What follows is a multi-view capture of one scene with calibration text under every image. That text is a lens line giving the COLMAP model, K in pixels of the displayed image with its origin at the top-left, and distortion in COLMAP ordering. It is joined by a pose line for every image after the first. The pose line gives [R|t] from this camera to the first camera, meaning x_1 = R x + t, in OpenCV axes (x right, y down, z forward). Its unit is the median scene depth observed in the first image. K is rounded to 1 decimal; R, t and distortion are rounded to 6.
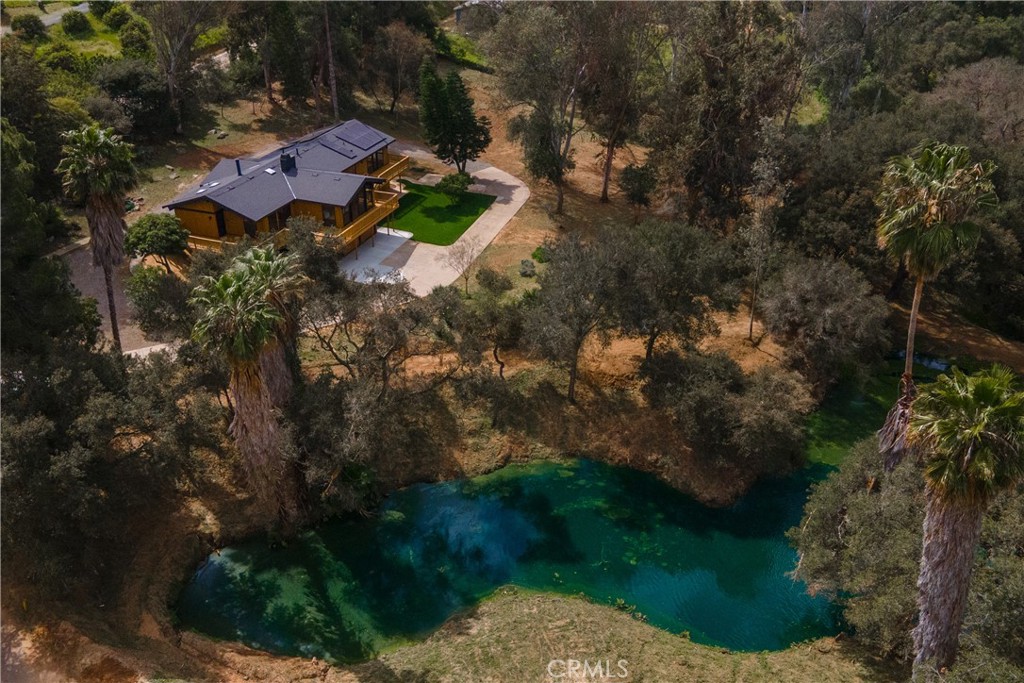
lens RADIAL K [[885.1, 0, 512.0], [0, 885.1, 341.5], [0, 0, 1]] dist [0.047085, 0.008510]
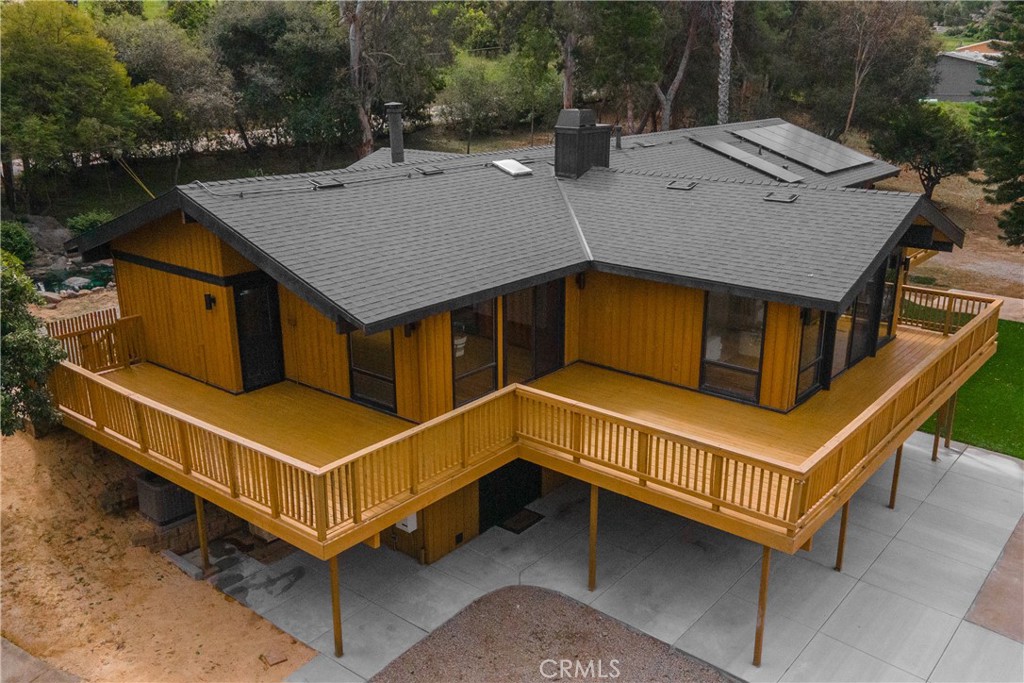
lens RADIAL K [[885.1, 0, 512.0], [0, 885.1, 341.5], [0, 0, 1]] dist [0.047085, 0.008510]
pose [[0.946562, 0.096426, -0.307771, -0.222457], [-0.155383, 0.972555, -0.173182, -0.114366], [0.282626, 0.211750, 0.935567, 0.914369]]
